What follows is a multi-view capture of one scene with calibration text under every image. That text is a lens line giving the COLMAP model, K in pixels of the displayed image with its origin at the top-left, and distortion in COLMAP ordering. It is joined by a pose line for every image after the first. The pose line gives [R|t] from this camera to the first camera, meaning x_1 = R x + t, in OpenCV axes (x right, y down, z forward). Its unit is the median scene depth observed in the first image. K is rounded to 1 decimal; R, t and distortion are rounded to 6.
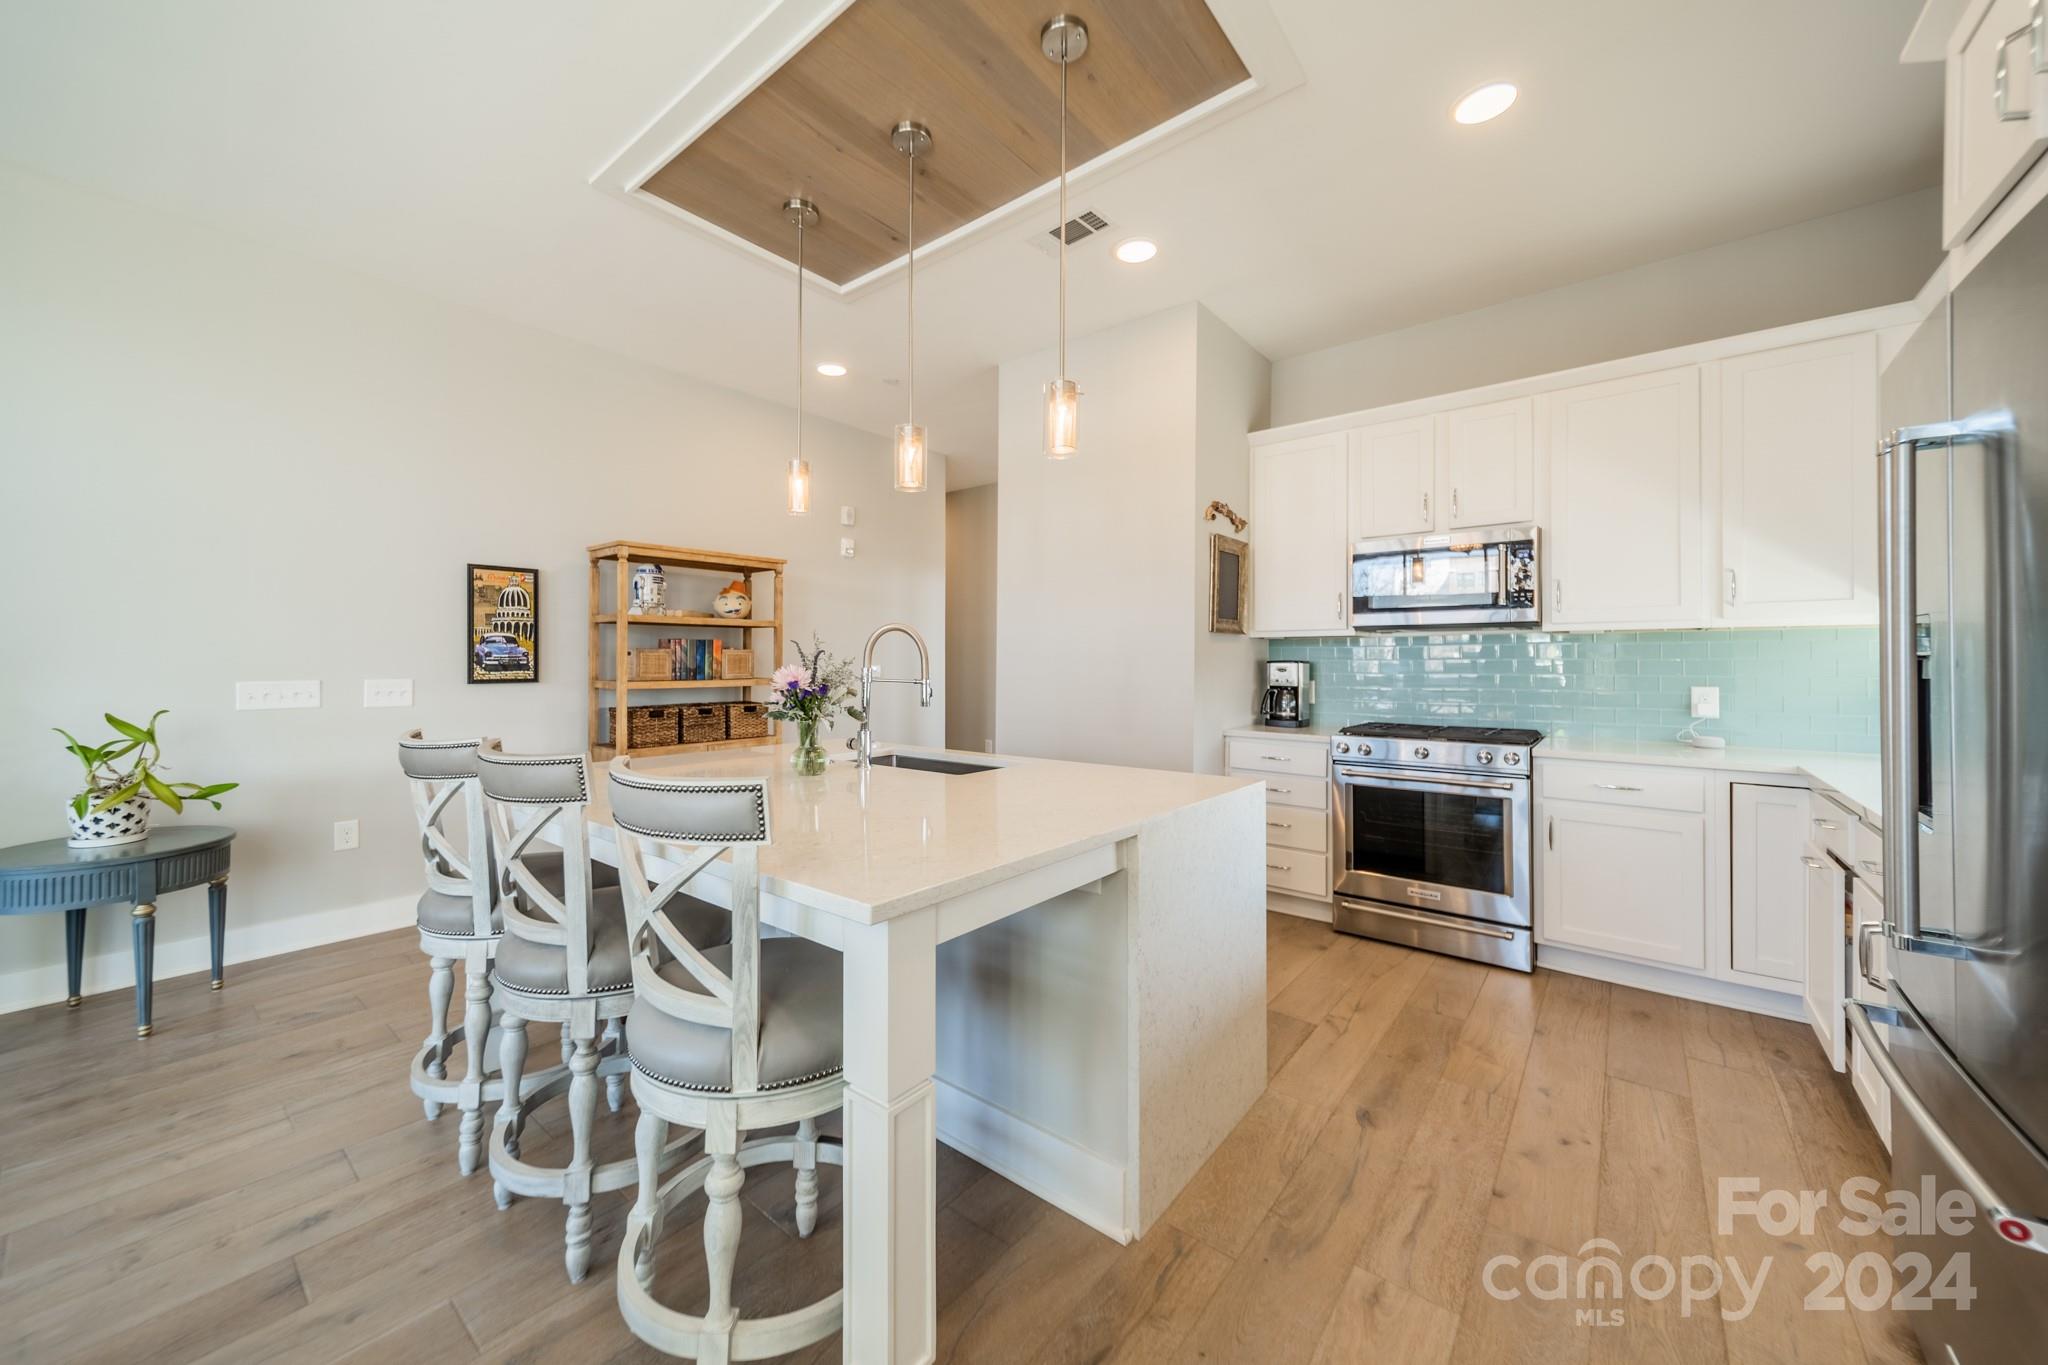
lens RADIAL K [[744.3, 0, 995.7], [0, 744.3, 656.3], [0, 0, 1]] dist [0.005228, 0.000004]
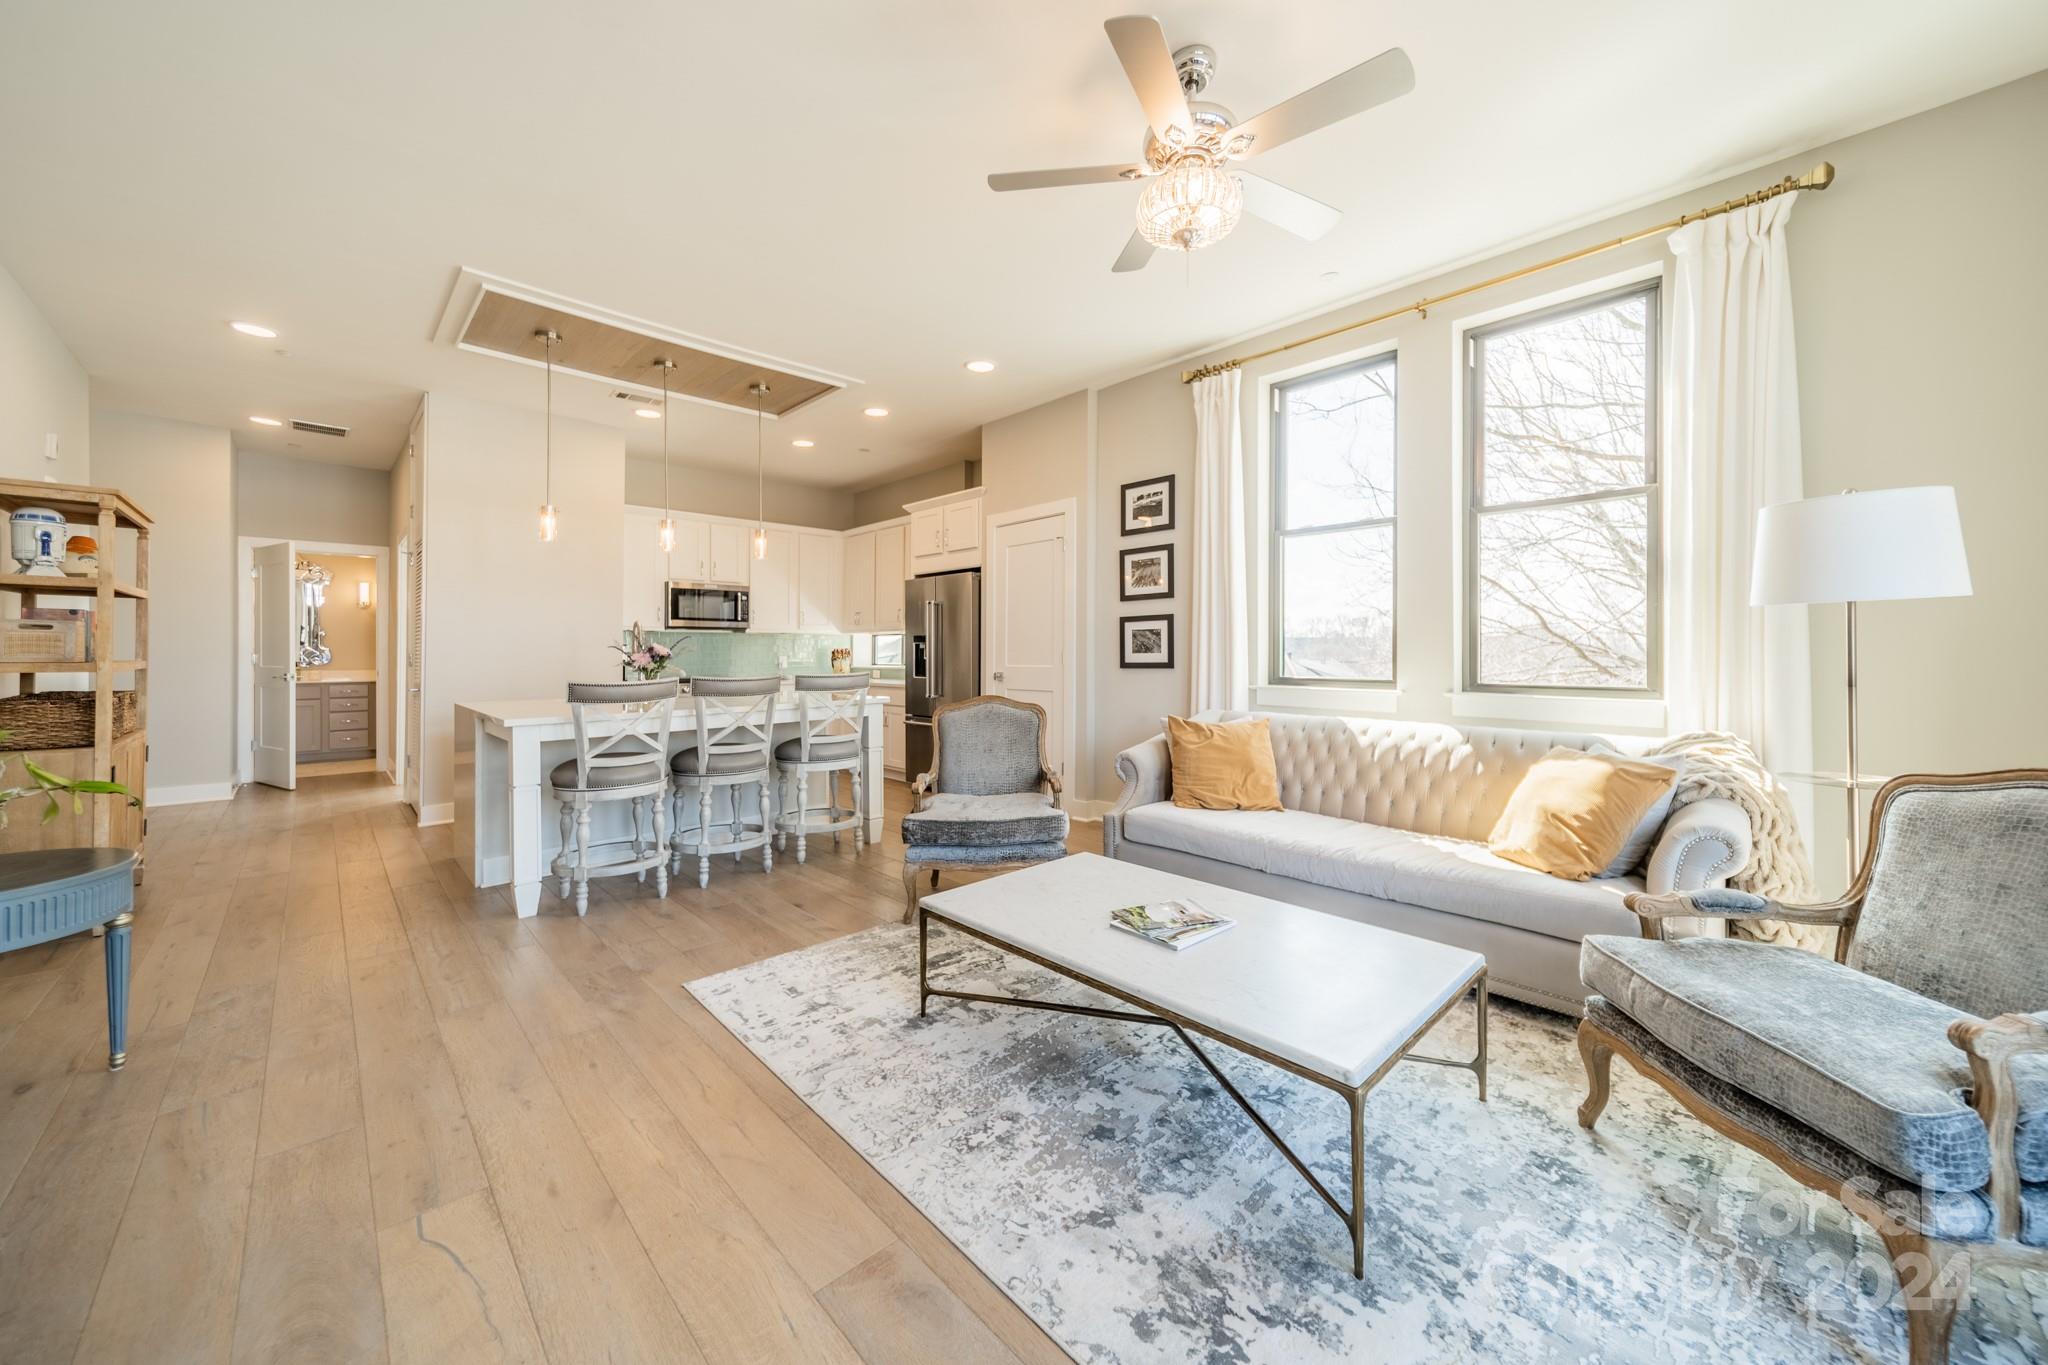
lens RADIAL K [[744.3, 0, 1015.2], [0, 744.3, 654.0], [0, 0, 1]] dist [0.005228, 0.000004]
pose [[0.128394, -0.002614, 0.991720, -1.186757], [-0.007148, 0.999968, 0.003561, 0.015081], [-0.991698, -0.007546, 0.128371, -0.083706]]
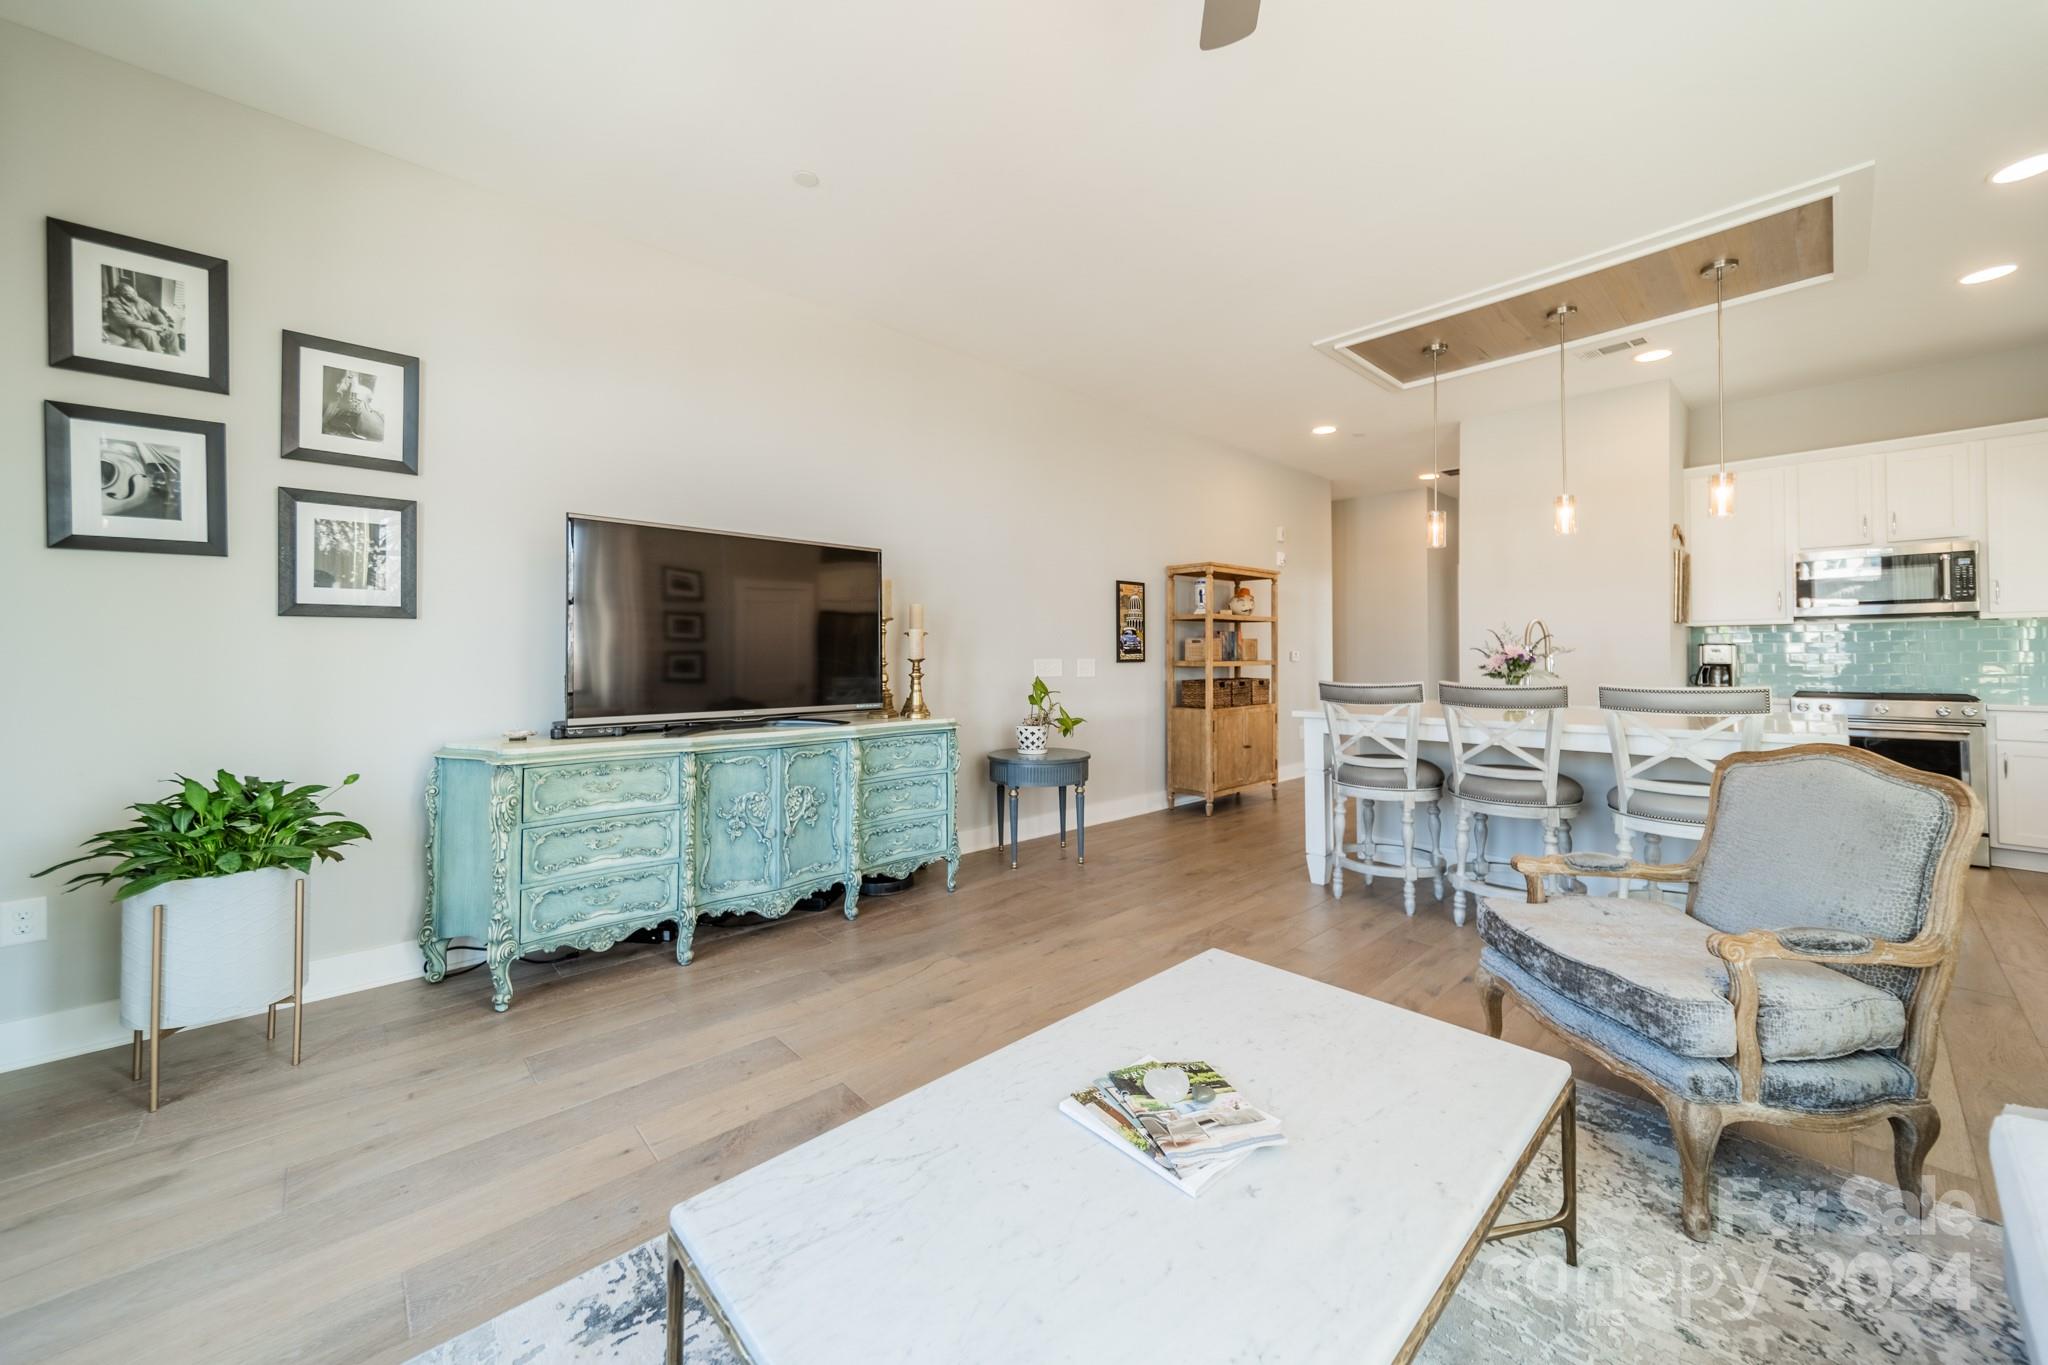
lens RADIAL K [[744.3, 0, 1039.6], [0, 744.3, 644.5], [0, 0, 1]] dist [0.005228, 0.000004]
pose [[0.992430, -0.006006, -0.122663, -0.650509], [0.005012, 0.999952, -0.008412, 0.012528], [0.122708, 0.007733, 0.992413, -0.452078]]
